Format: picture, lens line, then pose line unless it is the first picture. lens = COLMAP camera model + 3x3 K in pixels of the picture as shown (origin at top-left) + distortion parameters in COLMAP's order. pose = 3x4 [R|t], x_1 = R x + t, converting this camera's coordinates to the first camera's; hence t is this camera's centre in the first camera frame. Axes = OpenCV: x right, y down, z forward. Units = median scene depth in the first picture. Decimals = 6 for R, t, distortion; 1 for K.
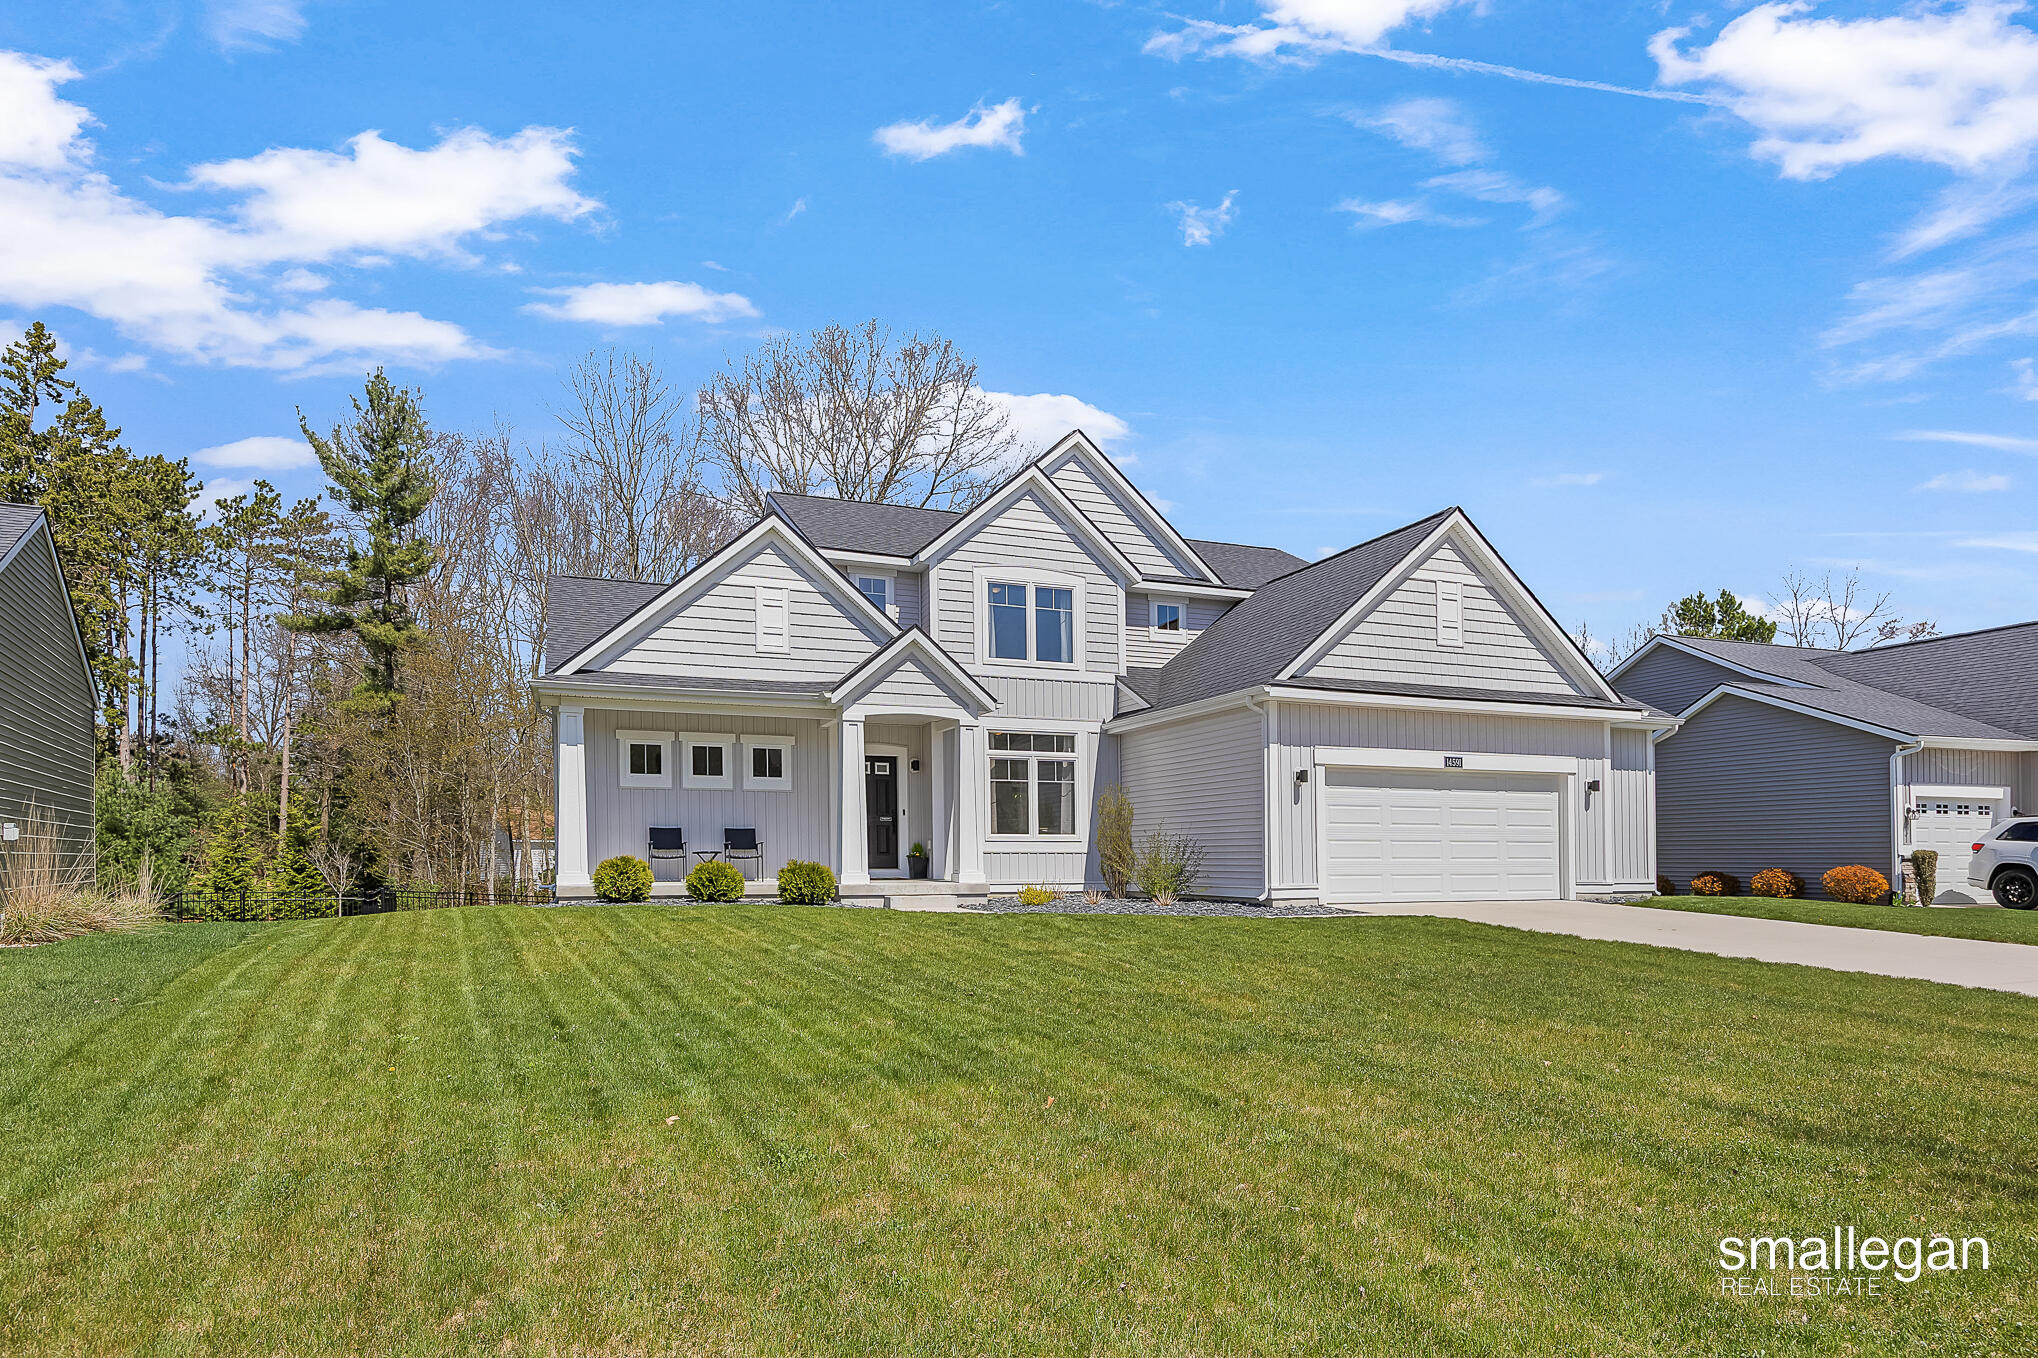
lens RADIAL K [[1122.2, 0, 1010.0], [0, 1122.2, 864.5], [0, 0, 1]] dist [0.004955, 0.000444]
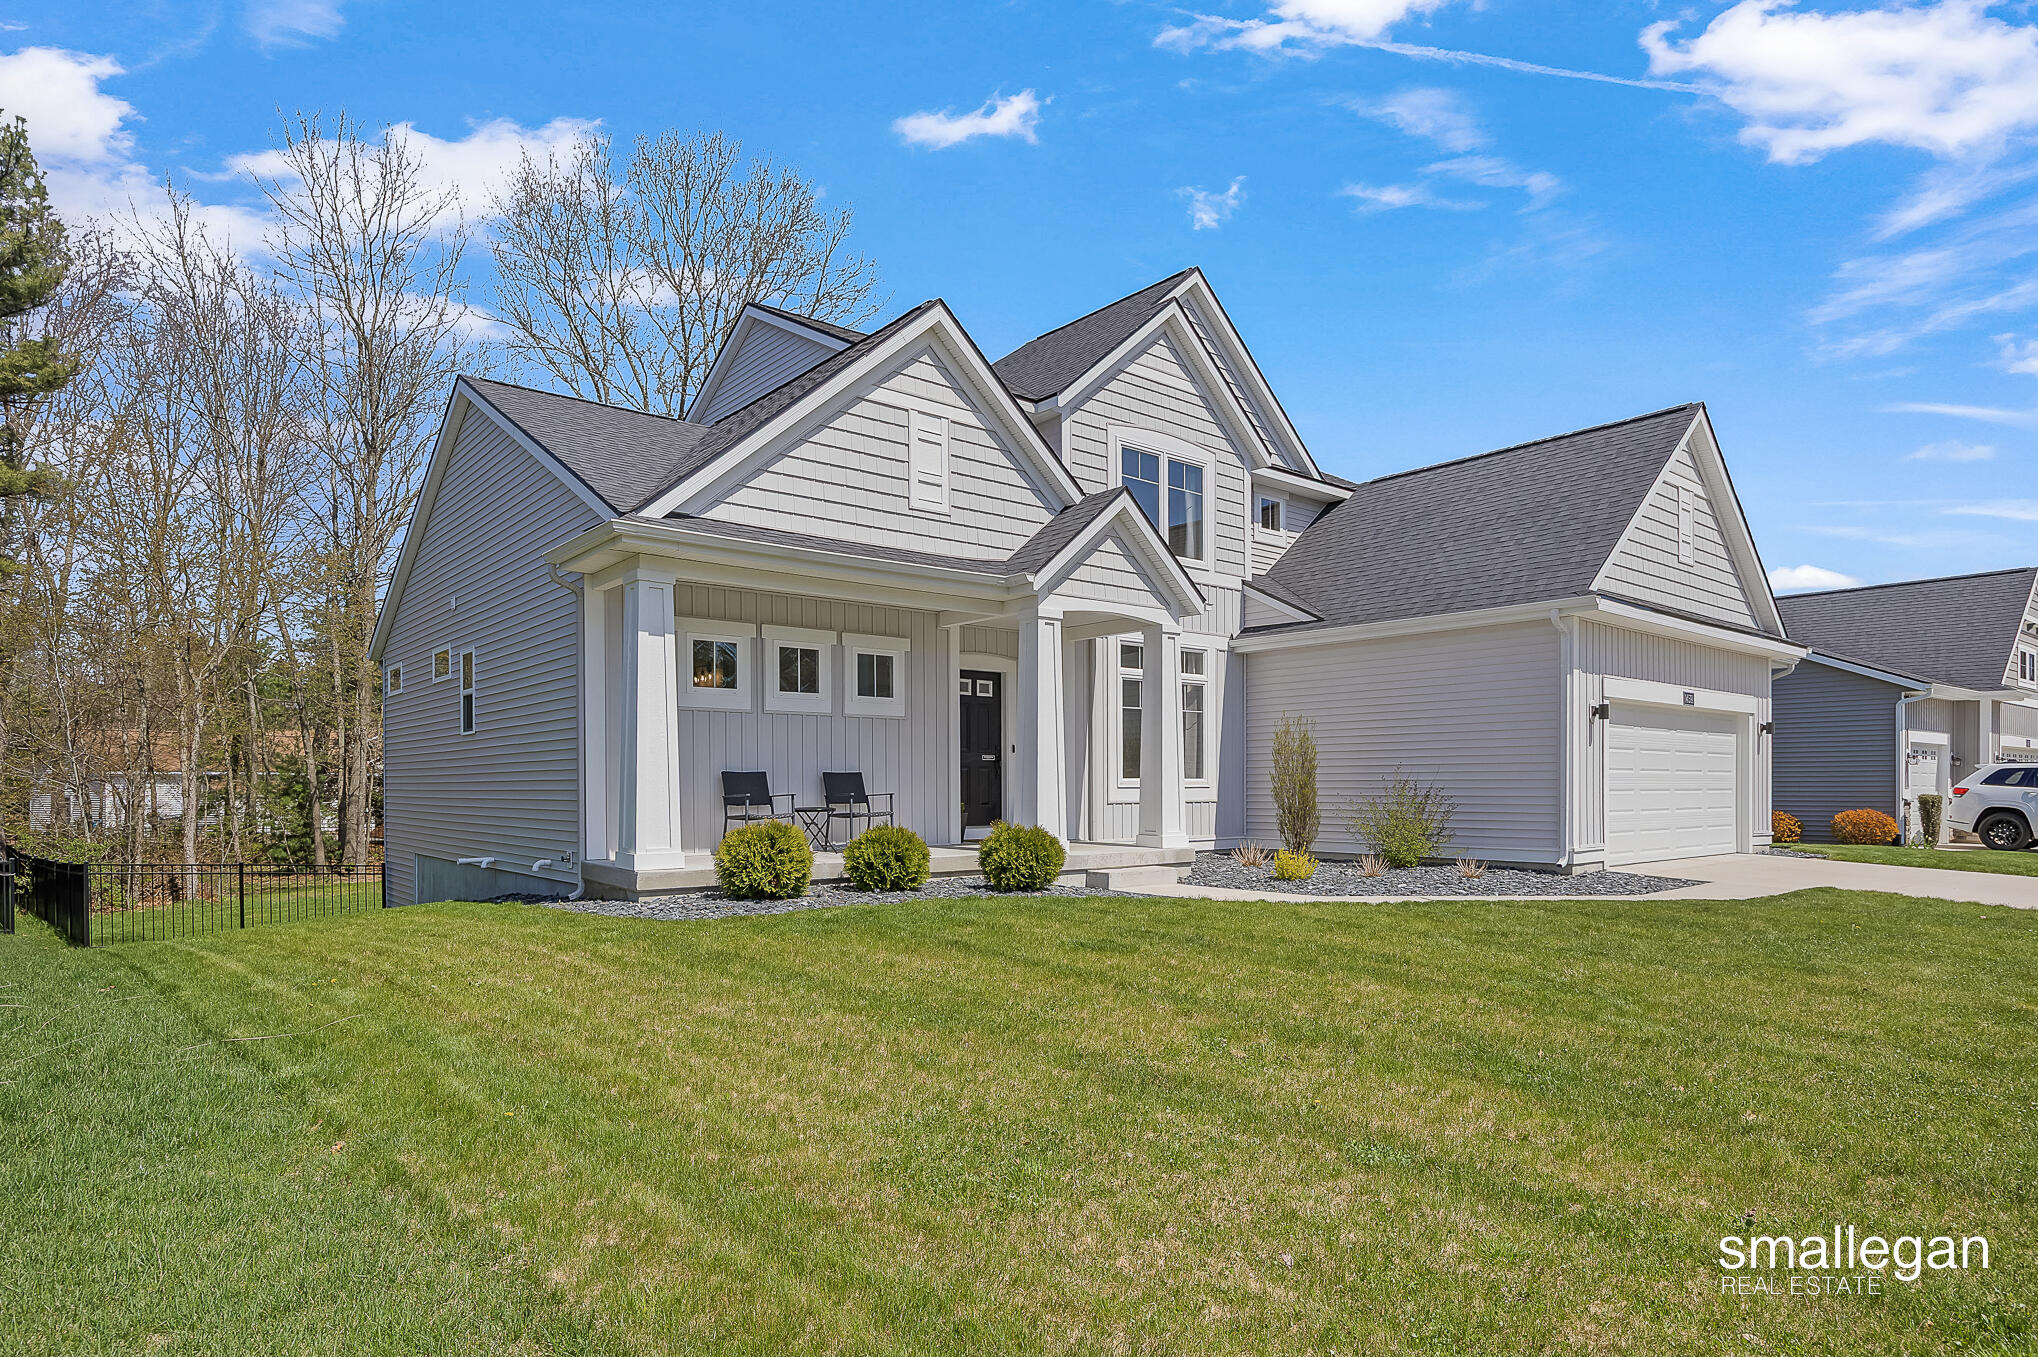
lens RADIAL K [[1113.1, 0, 1026.4], [0, 1113.1, 799.5], [0, 0, 1]] dist [0.013321, 0.000630]
pose [[0.954067, -0.003862, 0.299568, -0.315341], [0.001595, 0.999968, 0.007811, -0.019214], [-0.299589, -0.006974, 0.954043, 0.306451]]
